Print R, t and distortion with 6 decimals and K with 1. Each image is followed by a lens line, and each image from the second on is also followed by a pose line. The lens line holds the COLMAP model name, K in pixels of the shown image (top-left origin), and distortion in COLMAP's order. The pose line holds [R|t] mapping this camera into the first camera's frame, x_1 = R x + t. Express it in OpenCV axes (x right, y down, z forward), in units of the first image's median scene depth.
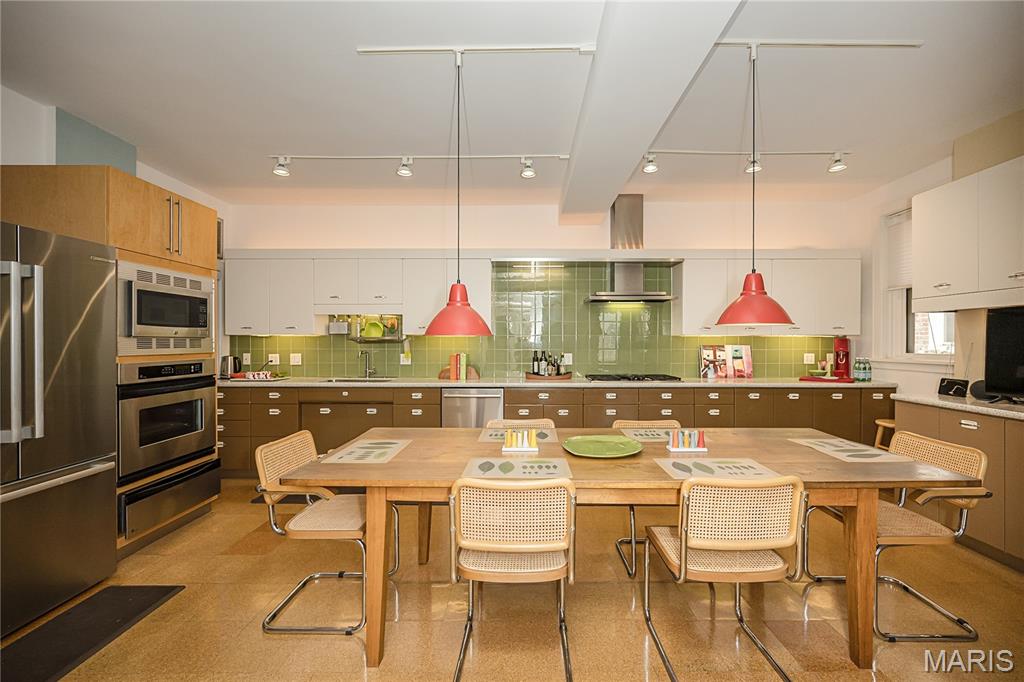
lens RADIAL K [[409.0, 0, 516.6], [0, 409.0, 342.1], [0, 0, 1]] dist [0.002095, 0.000496]
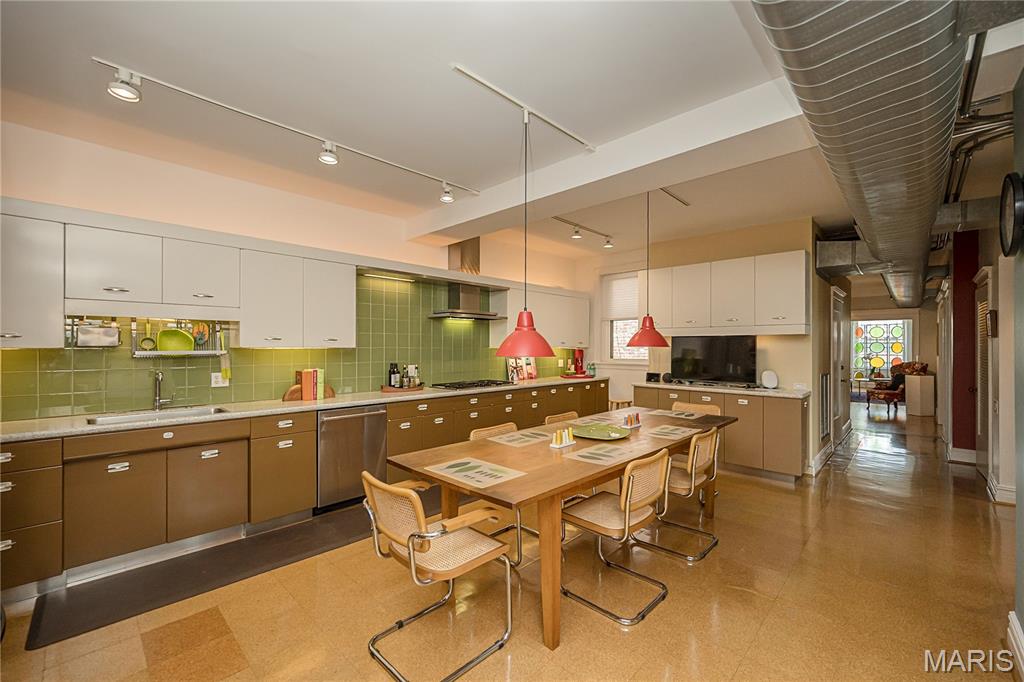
lens RADIAL K [[409.0, 0, 515.4], [0, 409.0, 348.2], [0, 0, 1]] dist [0.002095, 0.000496]
pose [[0.693479, -0.003385, 0.720469, -0.479652], [0.000997, 0.999993, 0.003738, -0.020095], [-0.720476, -0.001874, 0.693477, 0.102535]]
